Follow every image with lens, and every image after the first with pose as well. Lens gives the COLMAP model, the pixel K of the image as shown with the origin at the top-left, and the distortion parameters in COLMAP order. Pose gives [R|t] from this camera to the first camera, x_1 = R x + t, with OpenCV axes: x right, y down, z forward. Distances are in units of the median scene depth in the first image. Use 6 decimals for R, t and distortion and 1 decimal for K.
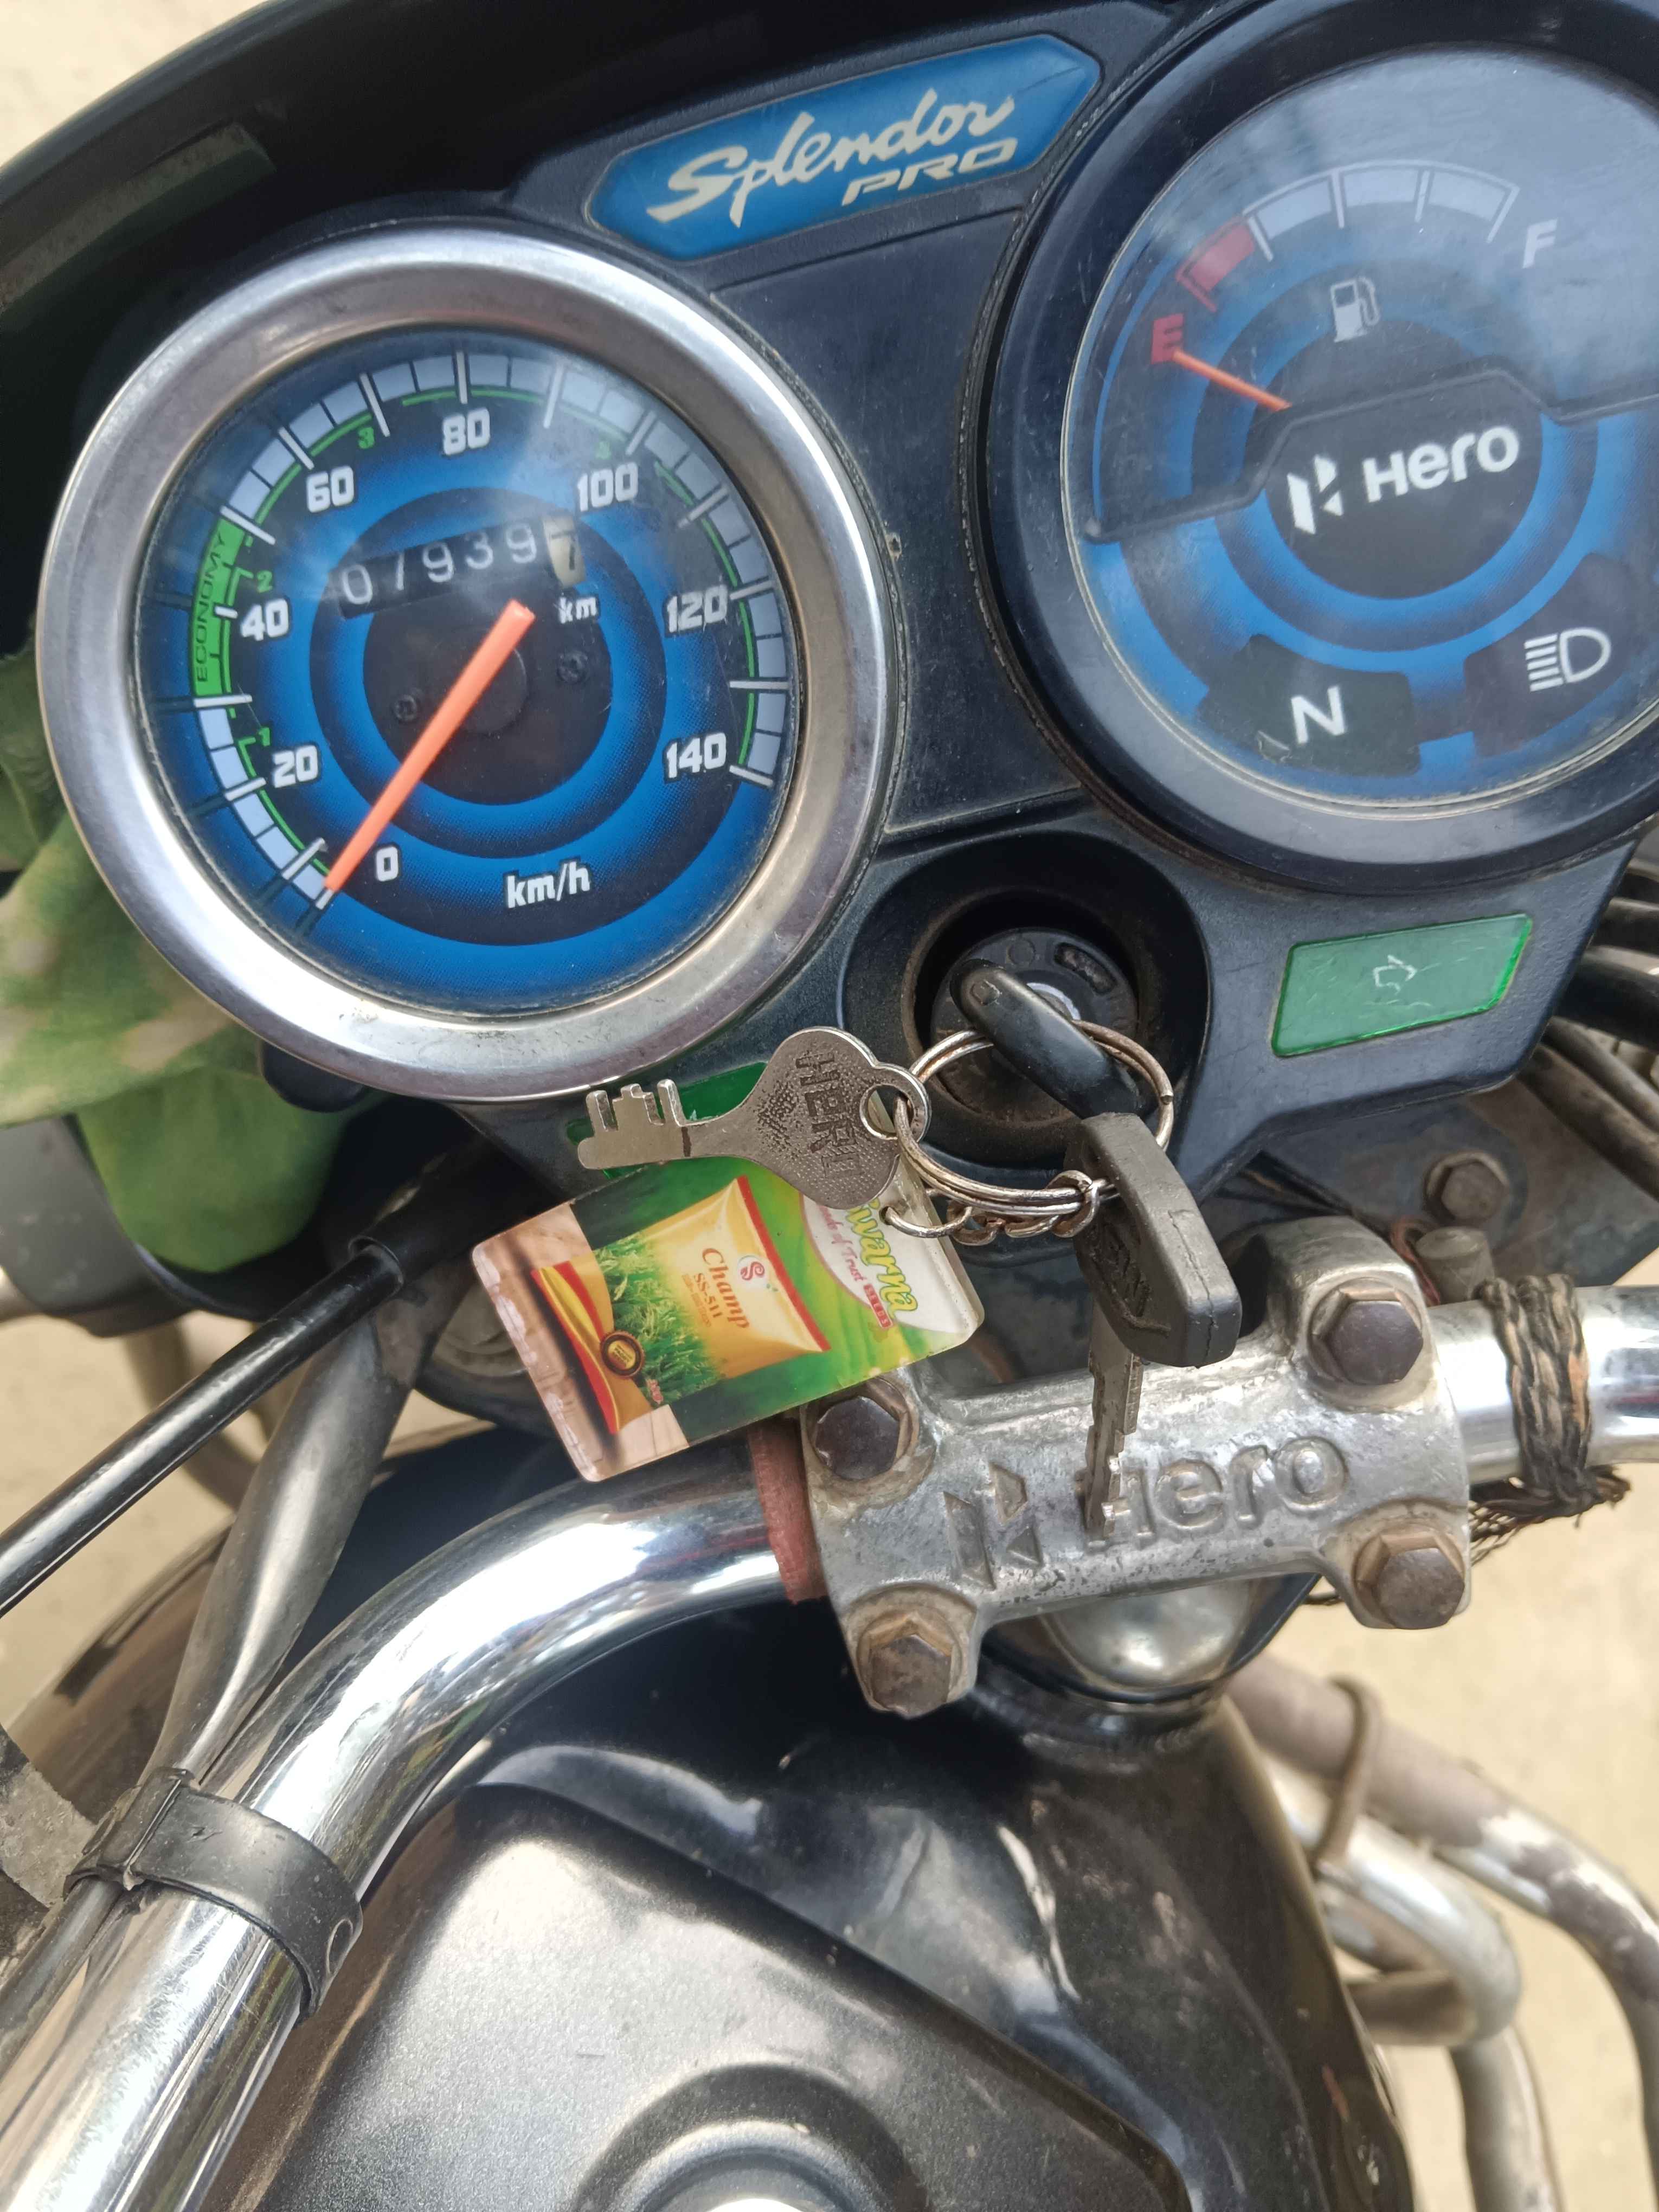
lens RADIAL K [[1776.8, 0, 817.4], [0, 1776.8, 1096.0], [0, 0, 1]] dist [0.089027, -0.235686]
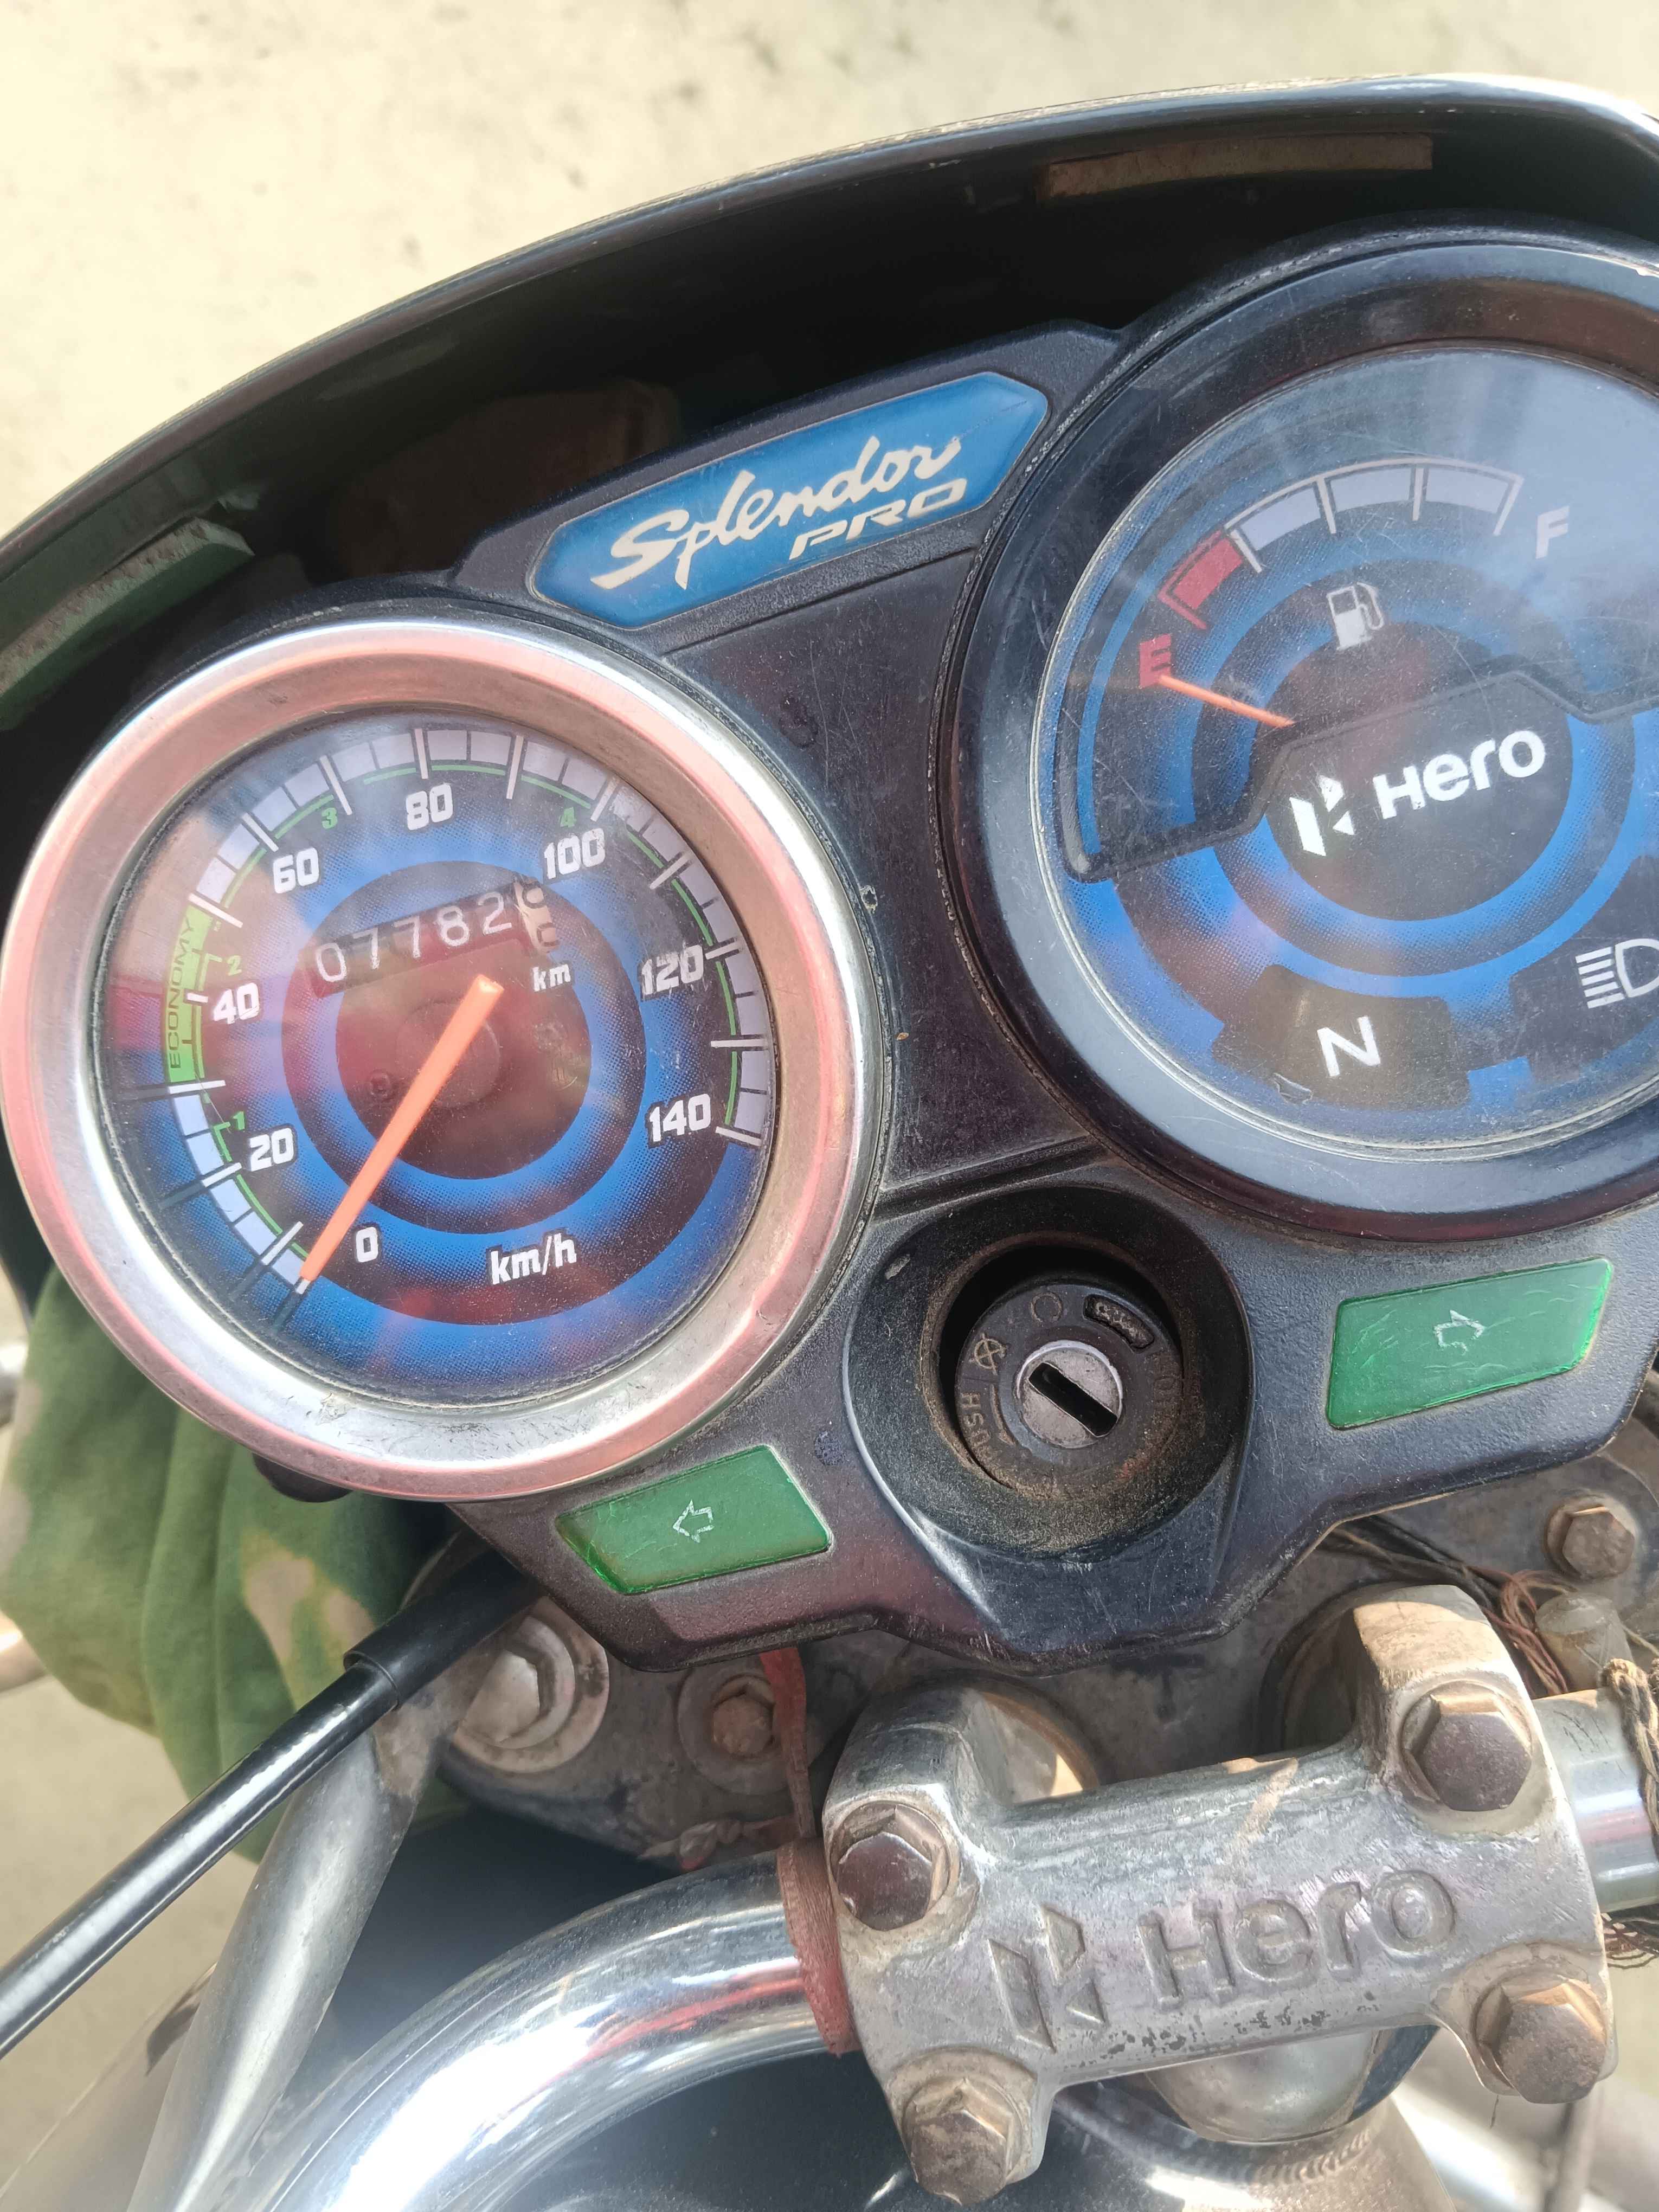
lens RADIAL K [[1738.0, 0, 836.6], [0, 1738.0, 1100.9], [0, 0, 1]] dist [0.111309, -0.276374]
pose [[0.994801, -0.049083, -0.089229, 0.097811], [0.037031, 0.990554, -0.132026, -0.076460], [0.094866, 0.128035, 0.987222, 0.099749]]
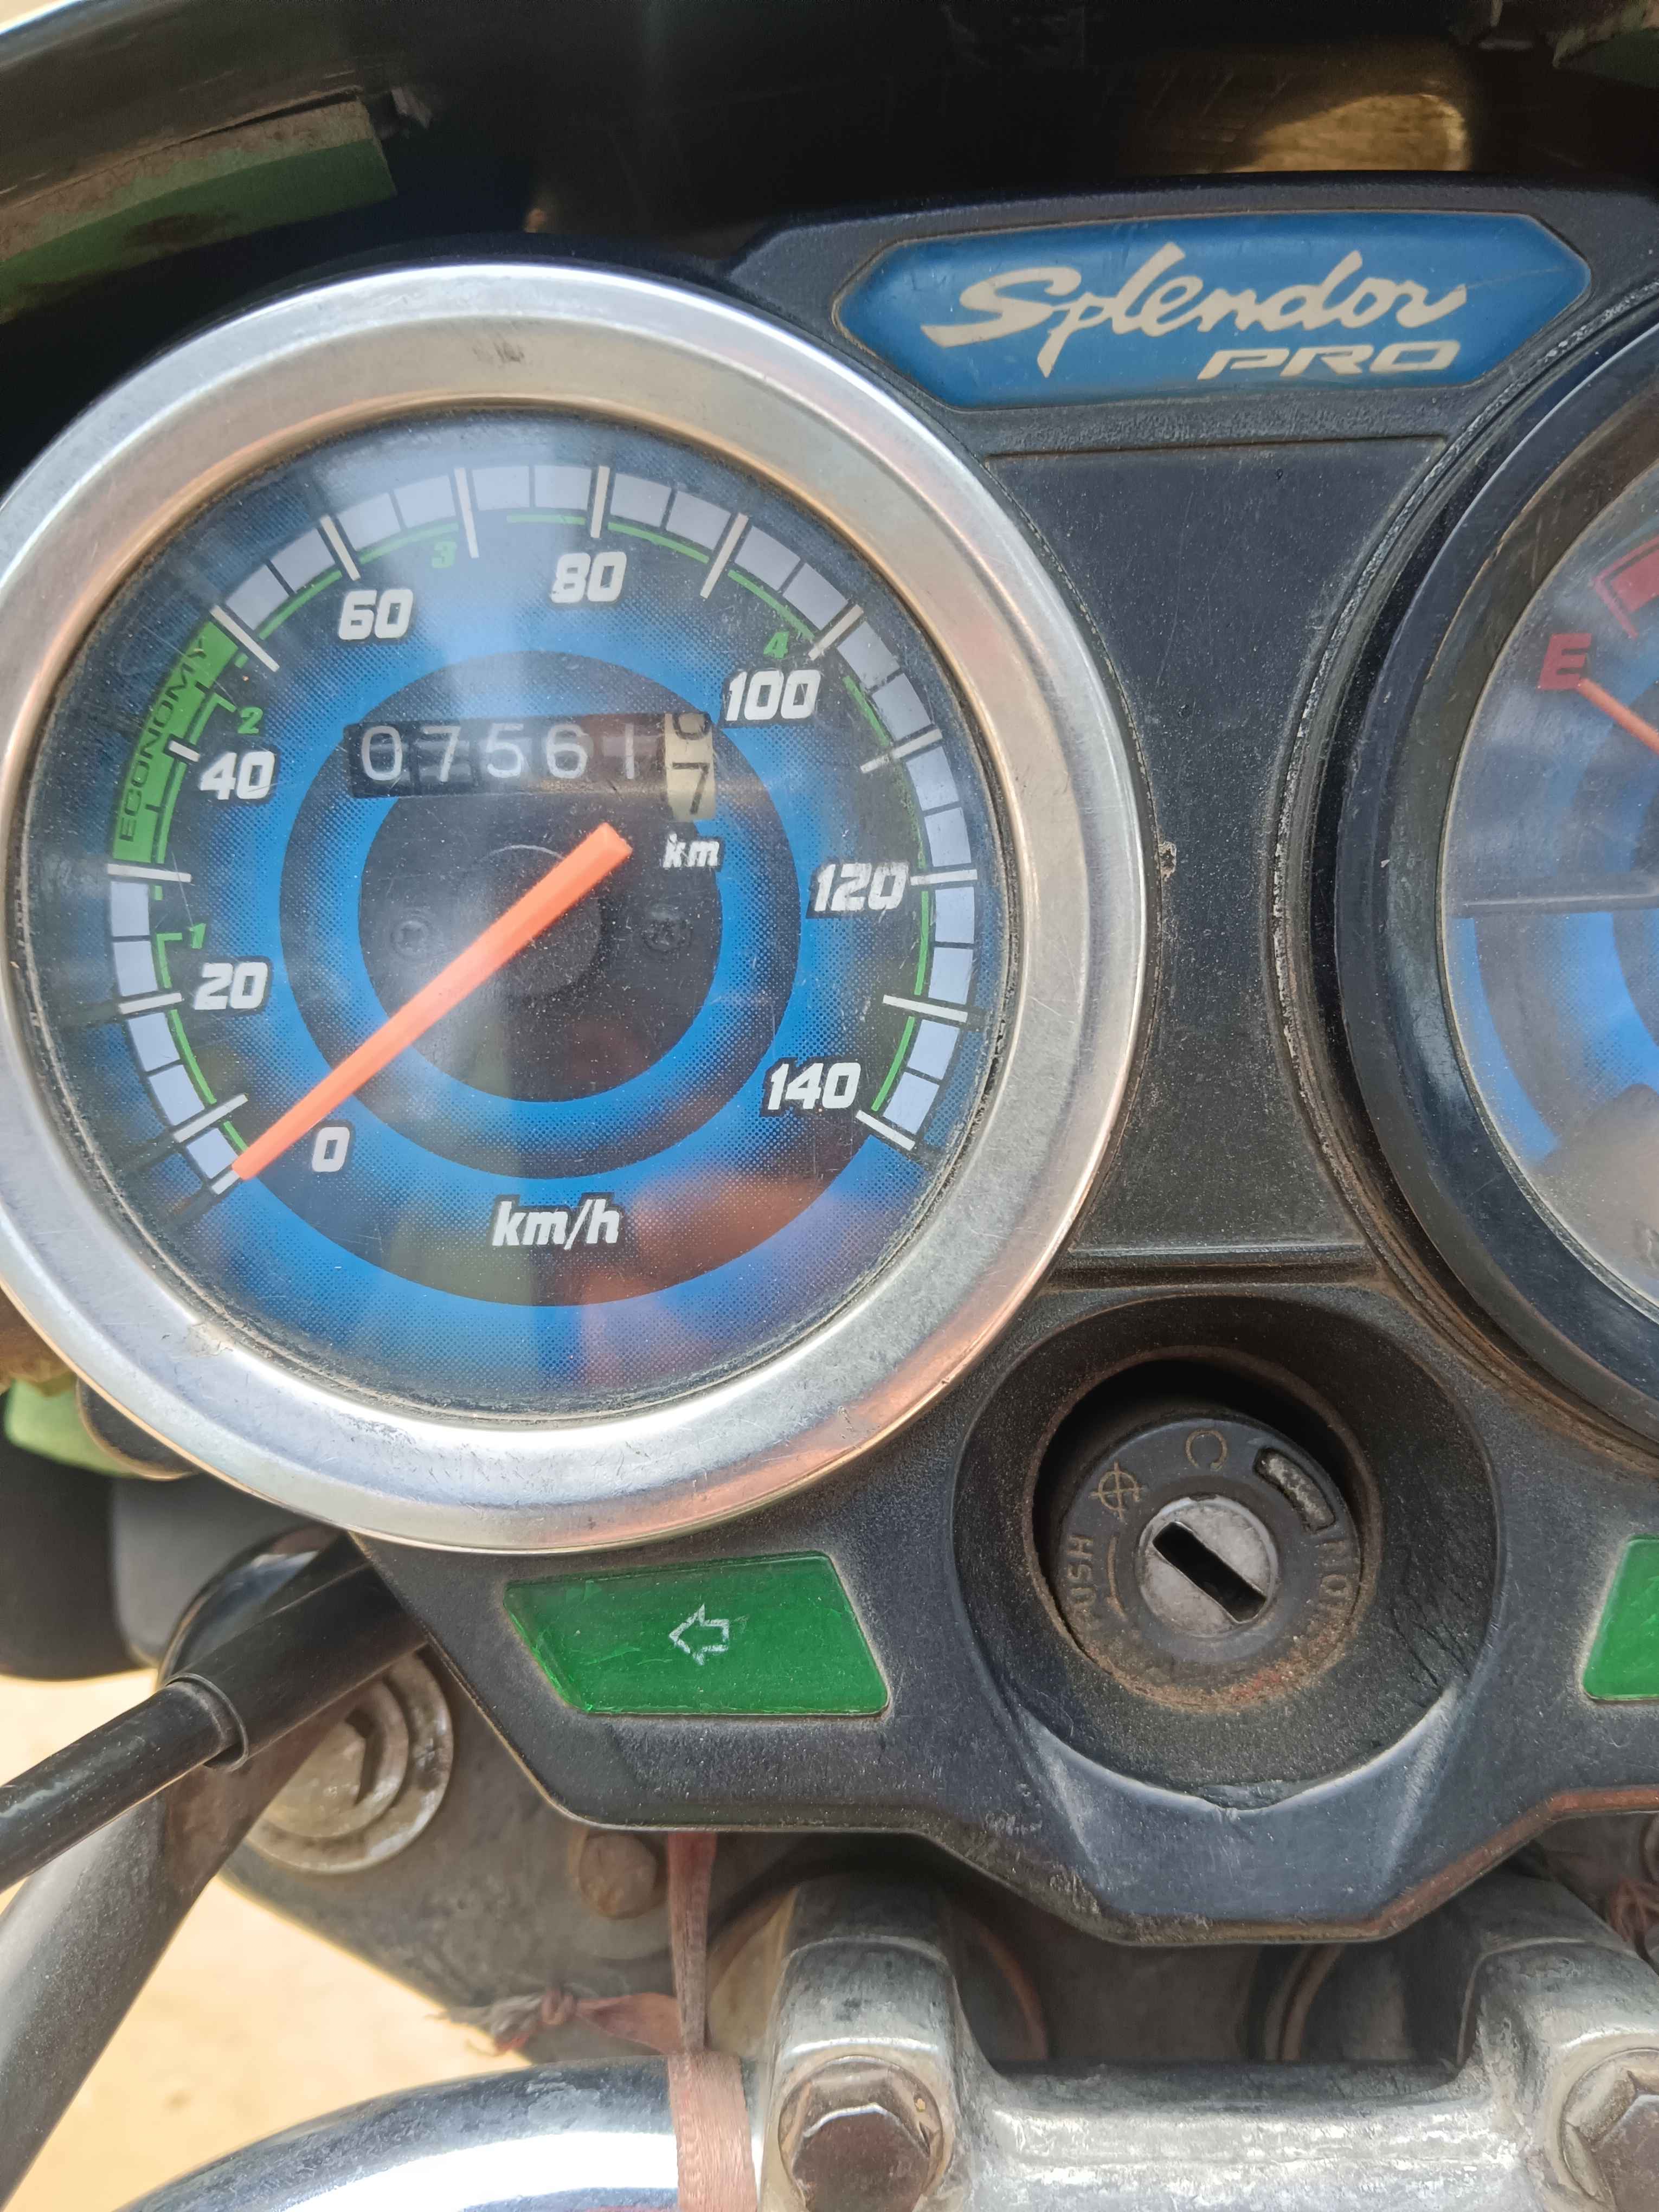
lens RADIAL K [[1785.9, 0, 826.1], [0, 1785.9, 1111.2], [0, 0, 1]] dist [0.074532, -0.214526]
pose [[0.979465, 0.197337, 0.041319, -0.090941], [-0.189053, 0.970149, -0.151885, -0.078982], [-0.070058, 0.140955, 0.987534, 0.324252]]
